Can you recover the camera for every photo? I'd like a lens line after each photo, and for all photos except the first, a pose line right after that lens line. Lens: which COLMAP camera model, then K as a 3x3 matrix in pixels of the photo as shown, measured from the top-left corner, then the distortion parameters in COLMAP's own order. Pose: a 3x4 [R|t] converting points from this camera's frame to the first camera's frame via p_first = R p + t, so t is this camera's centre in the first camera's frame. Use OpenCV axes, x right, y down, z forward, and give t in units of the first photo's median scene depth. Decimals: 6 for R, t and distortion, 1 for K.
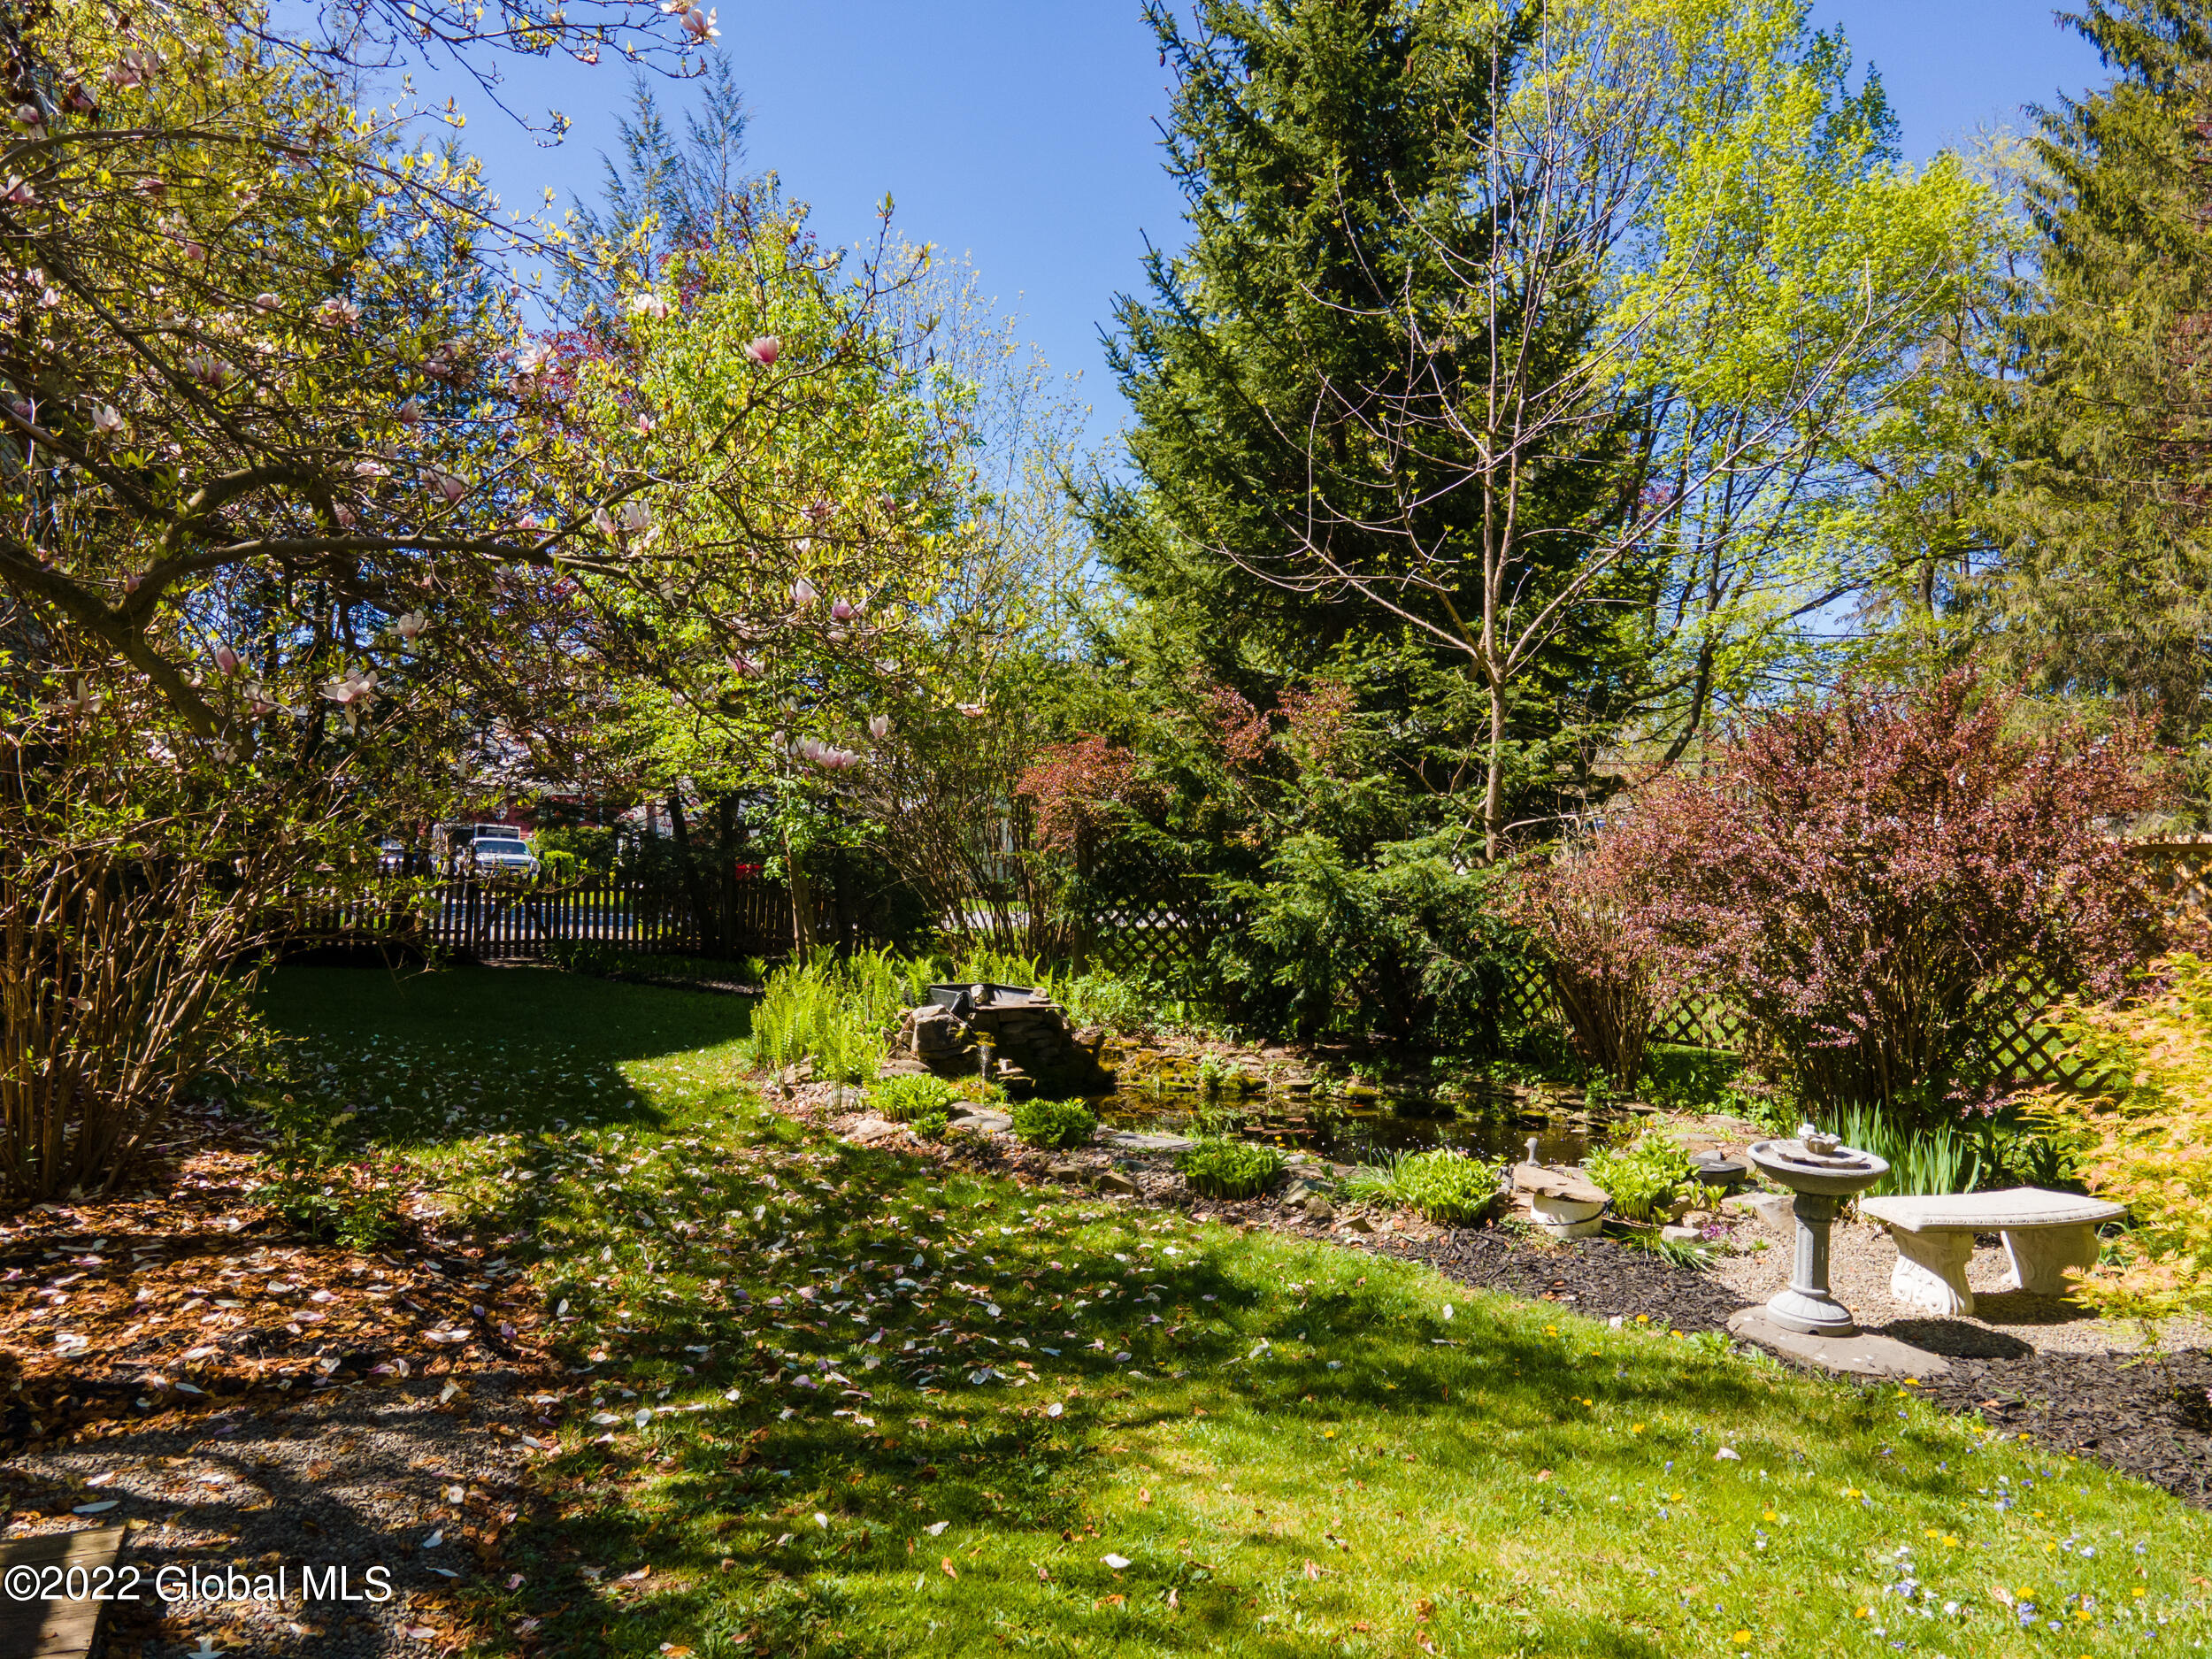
lens RADIAL K [[1521.7, 0, 1106.0], [0, 1521.7, 829.5], [0, 0, 1]] dist [0.031246, -0.004801]
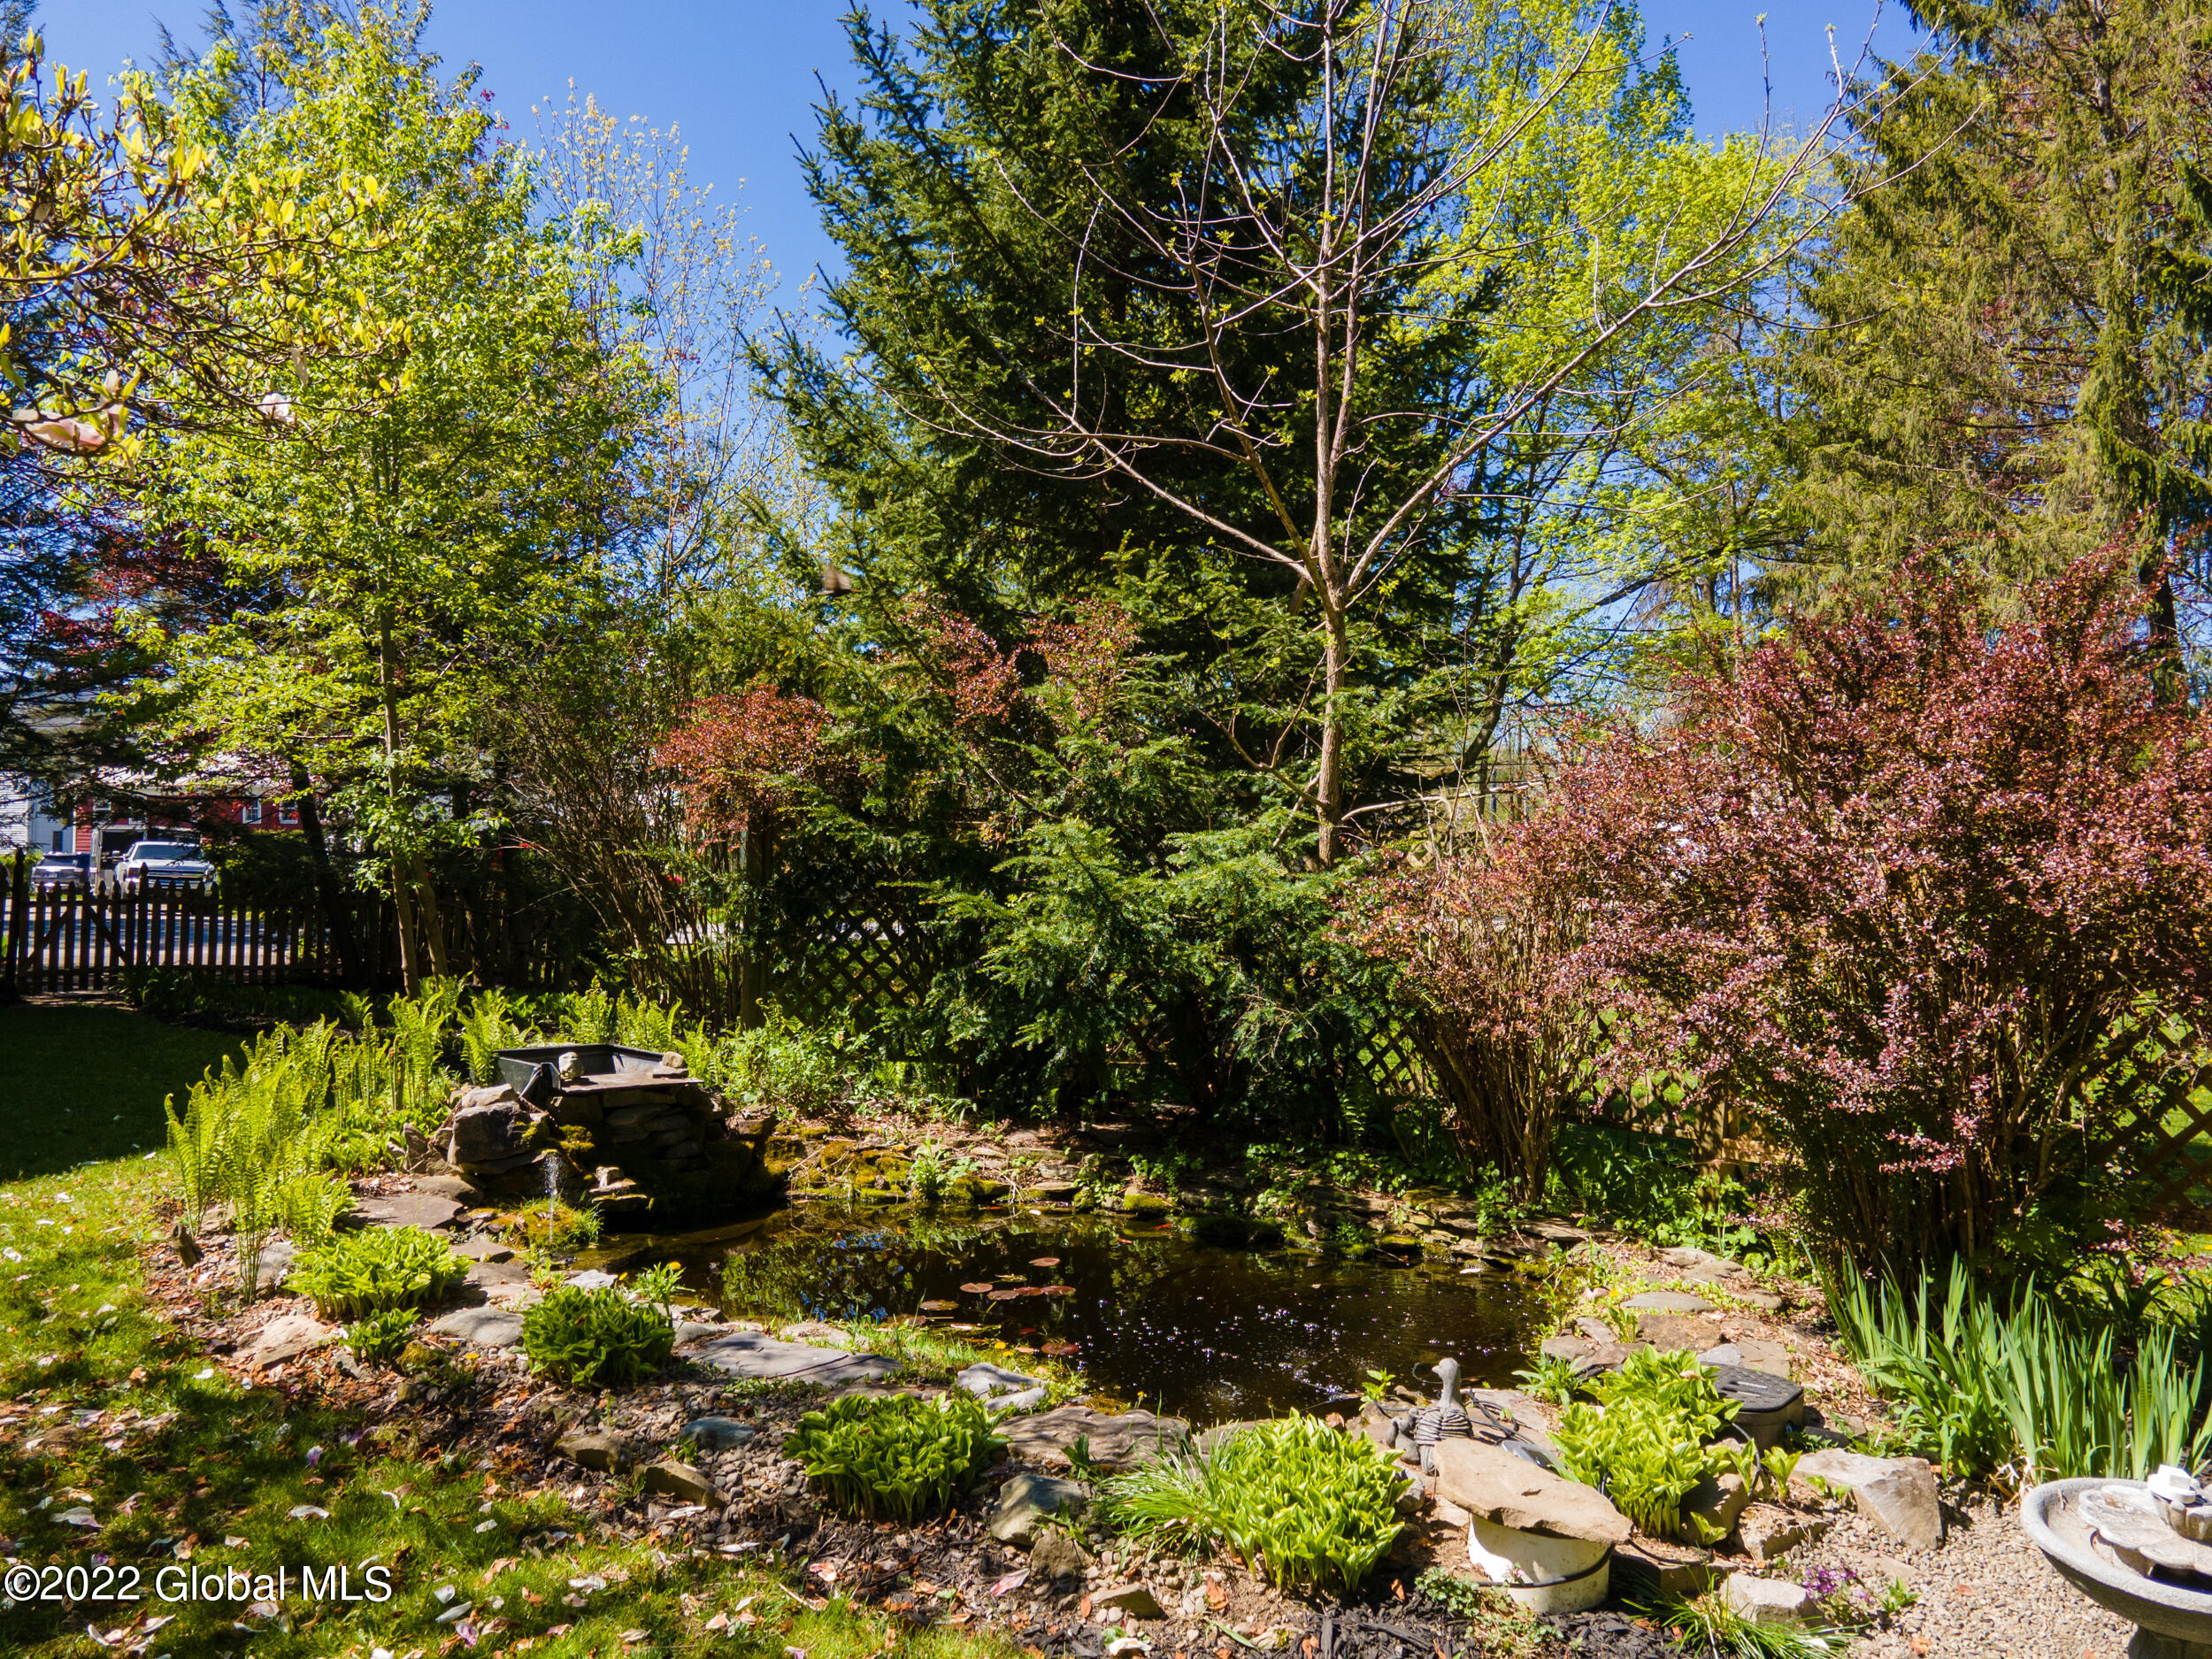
lens RADIAL K [[1562.2, 0, 1106.0], [0, 1562.2, 829.5], [0, 0, 1]] dist [-0.001289, 0.060977]
pose [[0.990447, 0.000522, 0.137894, 0.050846], [0.000012, 0.999992, -0.003875, 0.008430], [-0.137895, 0.003840, 0.990439, 0.295110]]
